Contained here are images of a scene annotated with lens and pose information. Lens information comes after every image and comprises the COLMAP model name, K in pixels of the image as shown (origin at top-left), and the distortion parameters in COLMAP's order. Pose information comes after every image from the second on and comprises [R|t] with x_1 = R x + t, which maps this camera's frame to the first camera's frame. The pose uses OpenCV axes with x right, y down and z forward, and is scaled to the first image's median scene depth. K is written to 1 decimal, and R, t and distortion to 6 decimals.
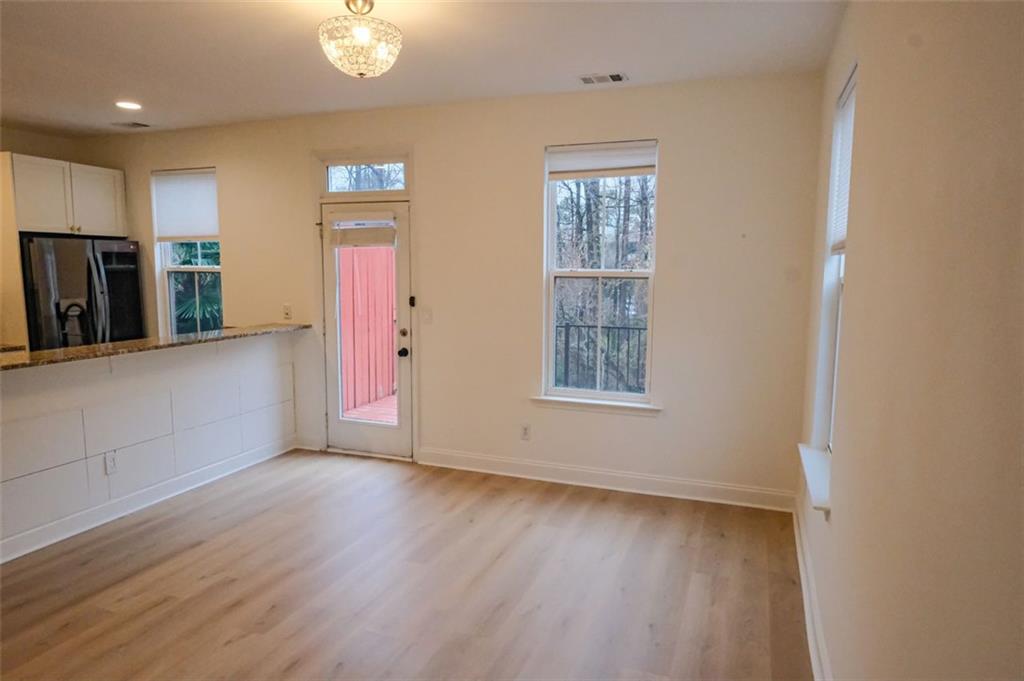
lens RADIAL K [[633.3, 0, 516.9], [0, 633.3, 339.0], [0, 0, 1]] dist [-0.007958, -0.001633]
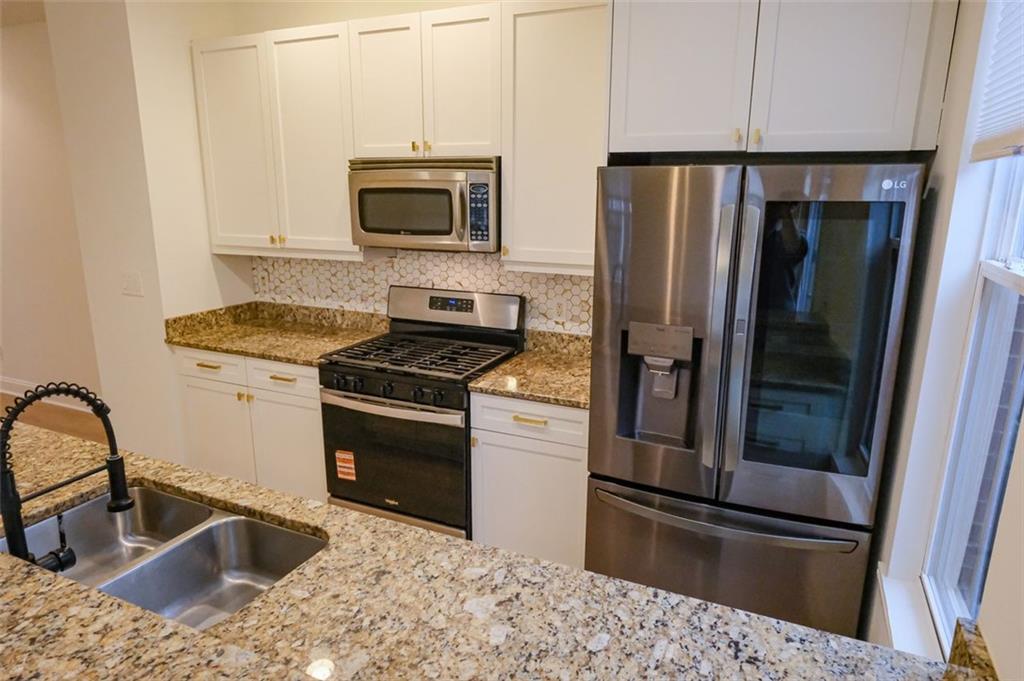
lens RADIAL K [[633.3, 0, 516.9], [0, 633.3, 339.0], [0, 0, 1]] dist [-0.007958, -0.001633]
pose [[-0.065018, 0.223609, -0.972508, -0.328201], [-0.124621, 0.965121, 0.230242, -0.137170], [0.990072, 0.136165, -0.034884, 0.949989]]
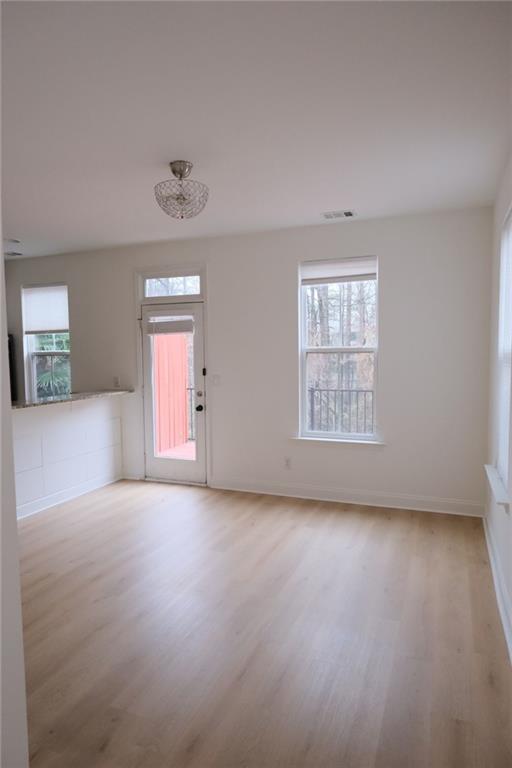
lens RADIAL K [[474.9, 0, 256.0], [0, 474.9, 384.0], [0, 0, 1]] dist [-0.007958, -0.001633]
pose [[0.999590, -0.015669, -0.023958, -0.026541], [0.014535, 0.998801, -0.046757, 0.018216], [0.024662, 0.046389, 0.998619, -0.055732]]
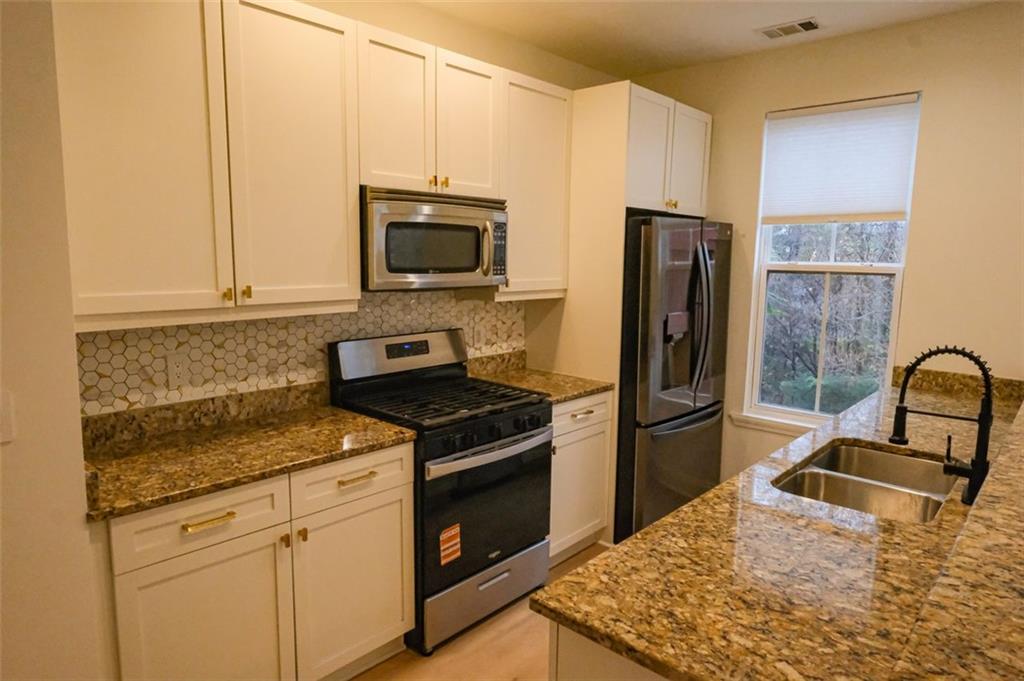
lens RADIAL K [[633.3, 0, 516.9], [0, 633.3, 339.0], [0, 0, 1]] dist [-0.007958, -0.001633]
pose [[0.927287, 0.055075, -0.370278, -0.634238], [-0.050428, 0.998480, 0.022226, -0.045146], [0.370940, -0.001937, 0.928655, 0.355895]]
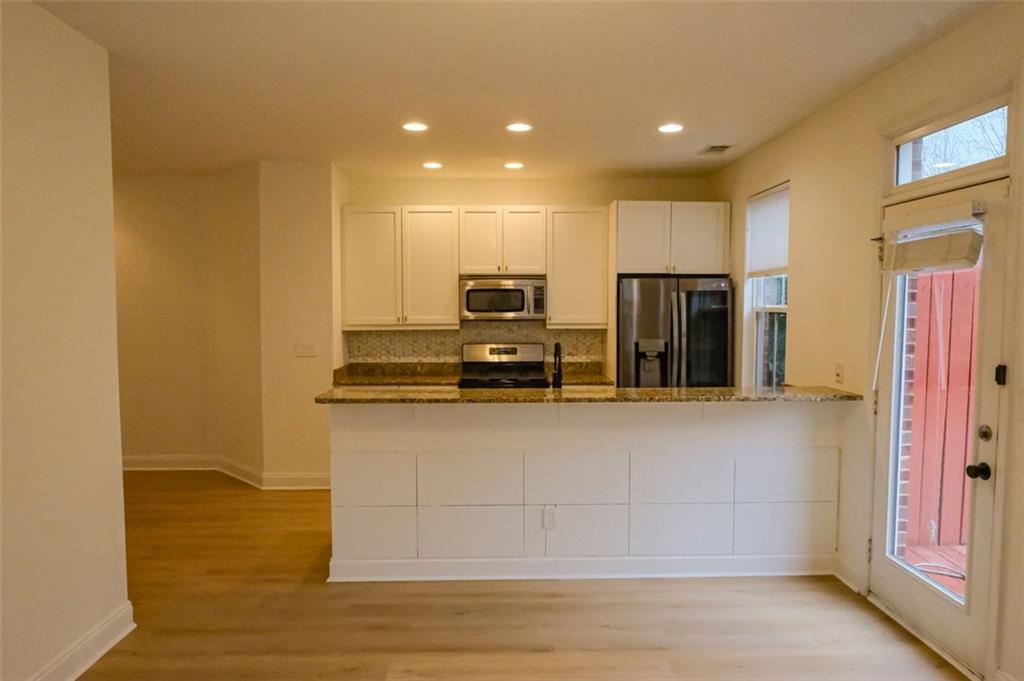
lens RADIAL K [[648.8, 0, 512.0], [0, 648.8, 340.5], [0, 0, 1]] dist [-0.005111, -0.000409]
pose [[0.376865, 0.046119, -0.925119, 0.154707], [-0.103114, 0.994641, 0.007579, -0.047727], [0.920511, 0.092536, 0.379601, 0.423797]]
